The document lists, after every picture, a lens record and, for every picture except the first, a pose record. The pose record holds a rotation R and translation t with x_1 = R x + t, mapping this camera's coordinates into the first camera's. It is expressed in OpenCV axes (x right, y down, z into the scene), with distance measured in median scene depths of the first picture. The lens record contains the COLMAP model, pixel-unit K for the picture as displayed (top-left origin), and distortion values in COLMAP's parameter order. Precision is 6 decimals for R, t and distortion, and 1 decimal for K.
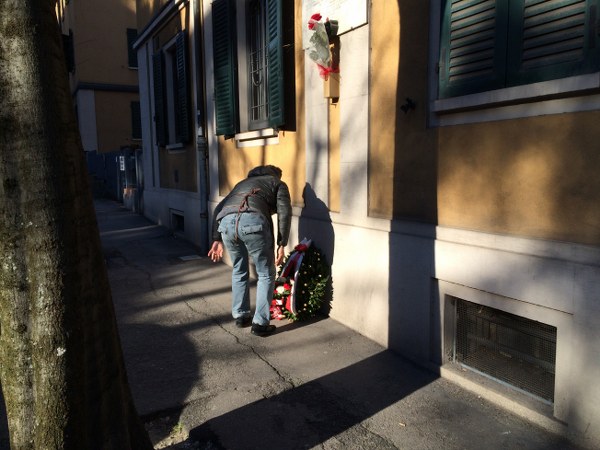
lens RADIAL K [[508.4, 0, 300.0], [0, 508.4, 225.0], [0, 0, 1]] dist [0.035161, -0.010120]
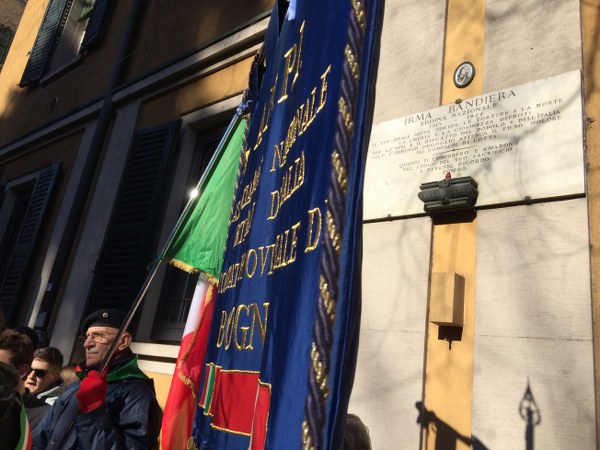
lens RADIAL K [[508.4, 0, 300.0], [0, 508.4, 225.0], [0, 0, 1]] dist [0.035161, -0.010120]
pose [[0.918302, 0.254296, 0.303406, -0.178733], [-0.111832, 0.901825, -0.417379, -0.101218], [-0.379757, 0.349350, 0.856586, 0.502513]]
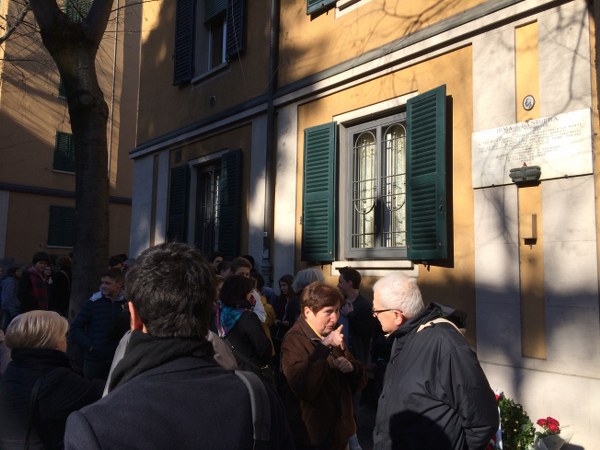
lens RADIAL K [[508.4, 0, 299.9], [0, 508.4, 238.7], [0, 0, 1]] dist [0.029895, -0.003468]
pose [[0.970344, 0.045254, 0.237454, -0.487617], [-0.000060, 0.982365, -0.186976, -0.052548], [-0.241728, 0.181417, 0.953234, 0.129095]]
